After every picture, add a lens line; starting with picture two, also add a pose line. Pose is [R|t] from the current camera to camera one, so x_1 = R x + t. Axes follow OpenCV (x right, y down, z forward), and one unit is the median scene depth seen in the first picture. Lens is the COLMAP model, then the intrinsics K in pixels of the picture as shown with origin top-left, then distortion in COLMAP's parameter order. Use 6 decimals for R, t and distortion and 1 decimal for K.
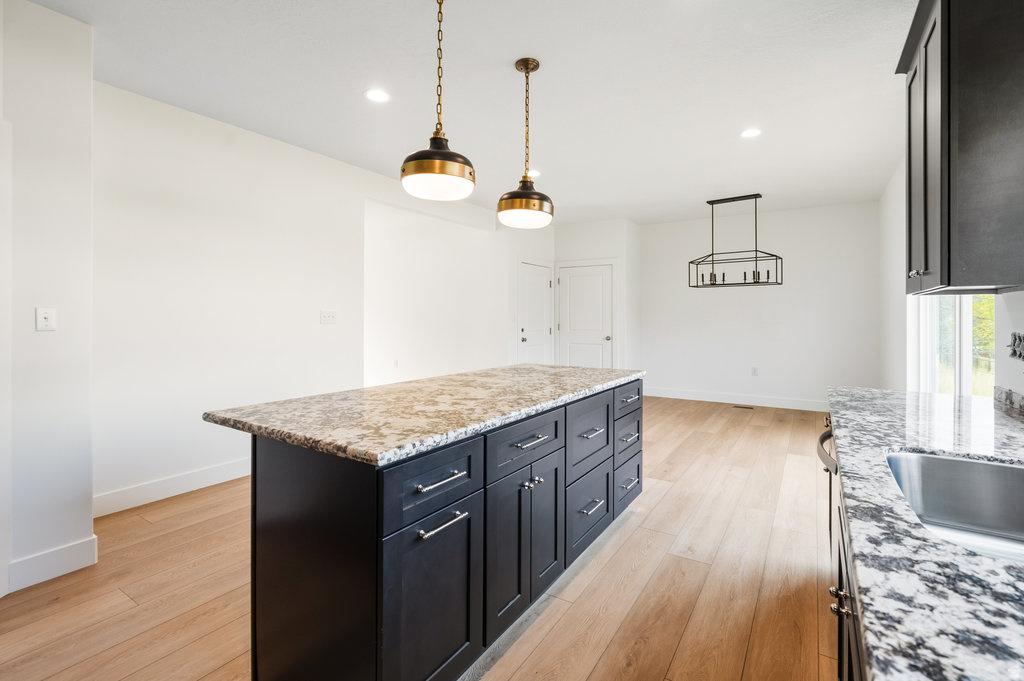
lens RADIAL K [[462.1, 0, 516.1], [0, 462.1, 312.1], [0, 0, 1]] dist [-0.005775, 0.001606]
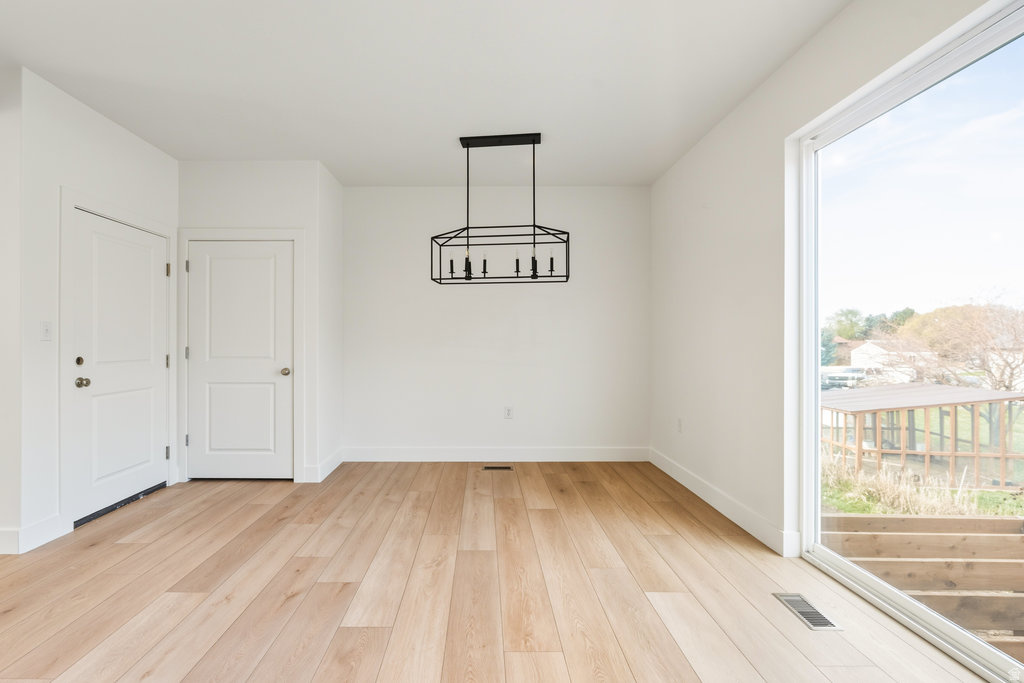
lens RADIAL K [[462.1, 0, 487.9], [0, 462.1, 340.4], [0, 0, 1]] dist [-0.005775, 0.001606]
pose [[0.838927, 0.001563, 0.544242, 0.121508], [-0.004031, 0.999986, 0.003341, 0.019160], [-0.544229, -0.004996, 0.838922, 0.484343]]
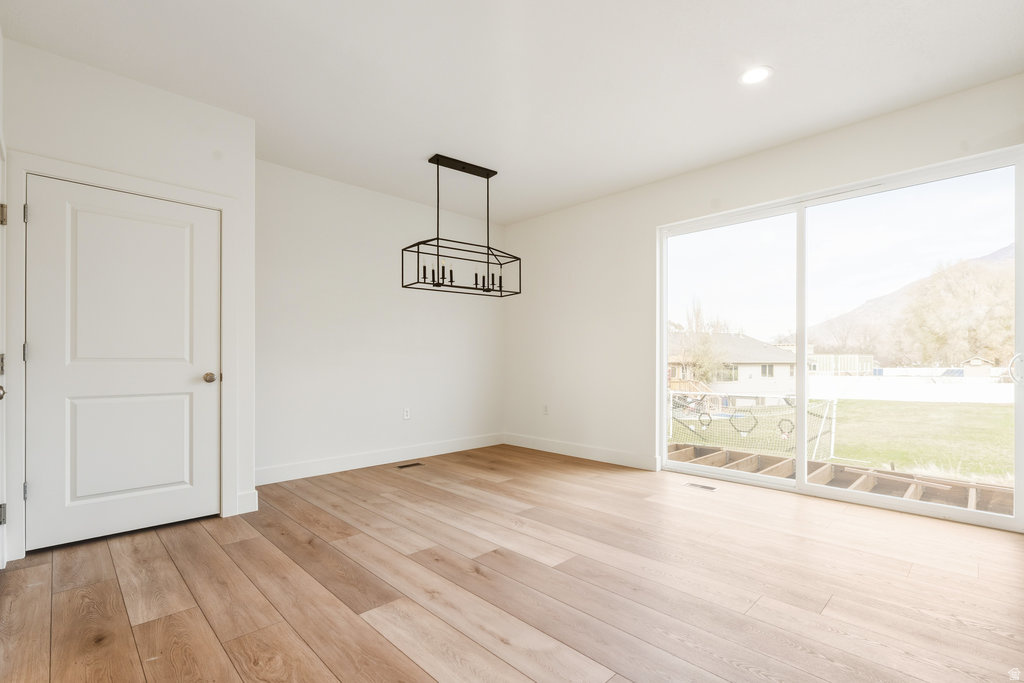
lens RADIAL K [[462.1, 0, 499.9], [0, 462.1, 356.7], [0, 0, 1]] dist [-0.005775, 0.001606]
pose [[0.233128, 0.005754, 0.972429, -0.190028], [-0.008528, 0.999956, -0.003873, 0.043832], [-0.972409, -0.007390, 0.233167, 0.768465]]
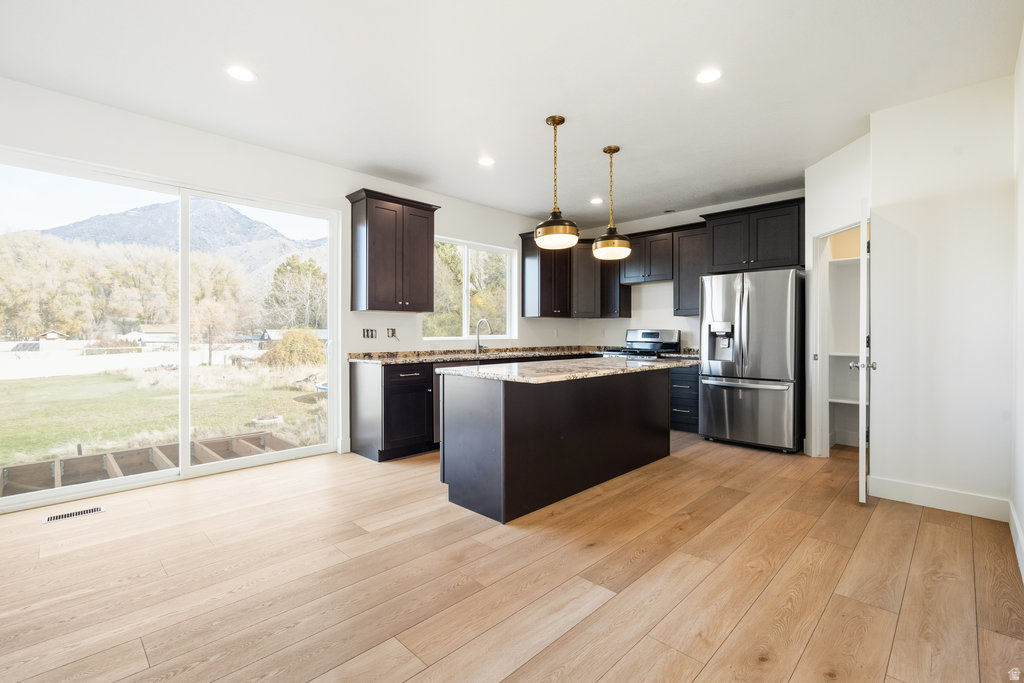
lens RADIAL K [[462.1, 0, 519.0], [0, 462.1, 339.4], [0, 0, 1]] dist [-0.005775, 0.001606]
pose [[-0.981145, -0.006465, 0.193166, -0.058698], [-0.006104, 0.999978, 0.002461, 0.028839], [-0.193177, 0.001235, -0.981163, 1.035625]]
